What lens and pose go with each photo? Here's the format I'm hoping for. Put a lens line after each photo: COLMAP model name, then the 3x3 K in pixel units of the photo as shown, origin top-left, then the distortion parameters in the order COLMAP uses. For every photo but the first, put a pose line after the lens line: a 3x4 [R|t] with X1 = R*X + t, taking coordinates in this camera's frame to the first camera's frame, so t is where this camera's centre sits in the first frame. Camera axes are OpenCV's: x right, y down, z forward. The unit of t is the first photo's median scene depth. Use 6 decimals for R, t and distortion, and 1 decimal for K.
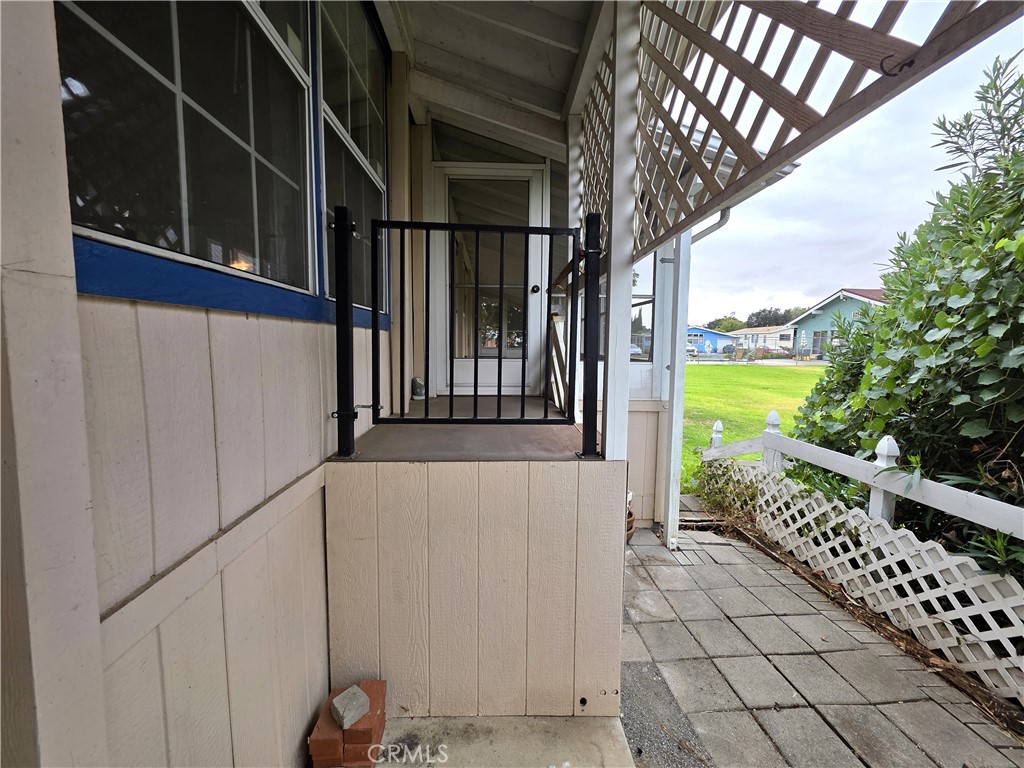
lens RADIAL K [[414.5, 0, 512.0], [0, 414.5, 384.0], [0, 0, 1]] dist [0.000804, 0.000349]
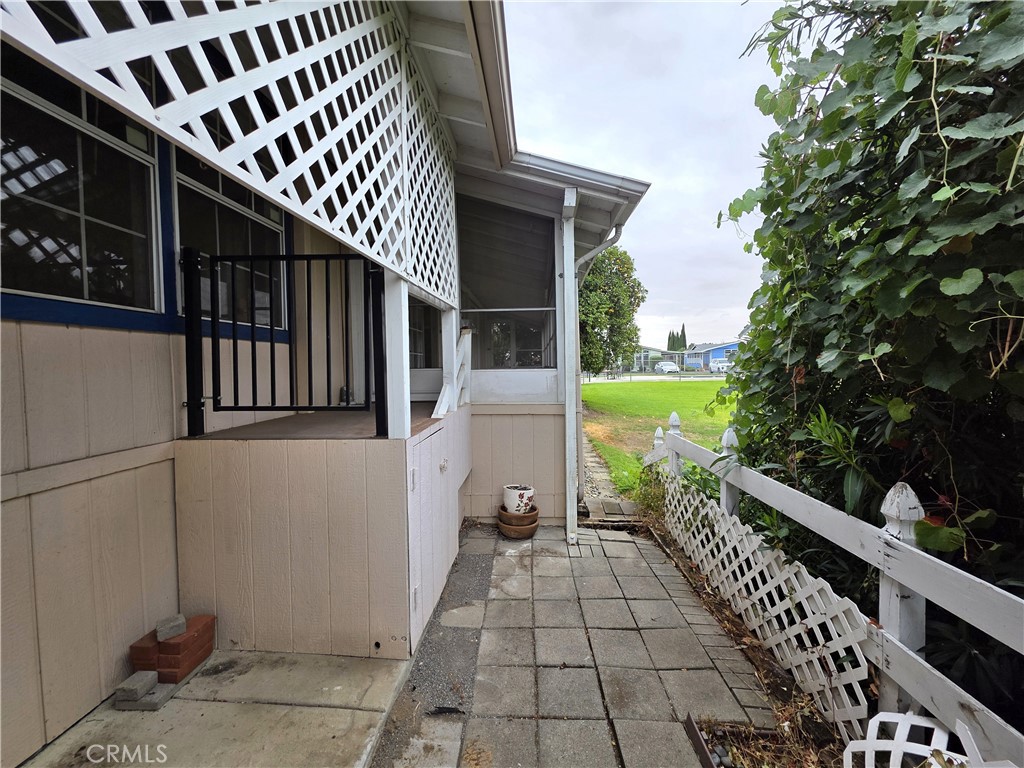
lens RADIAL K [[414.5, 0, 512.0], [0, 414.5, 384.0], [0, 0, 1]] dist [-0.001476, -0.000200]
pose [[0.993787, -0.018608, -0.109728, 0.648517], [0.012740, 0.998463, -0.053932, 0.083173], [0.110563, 0.052199, 0.992497, -0.158077]]
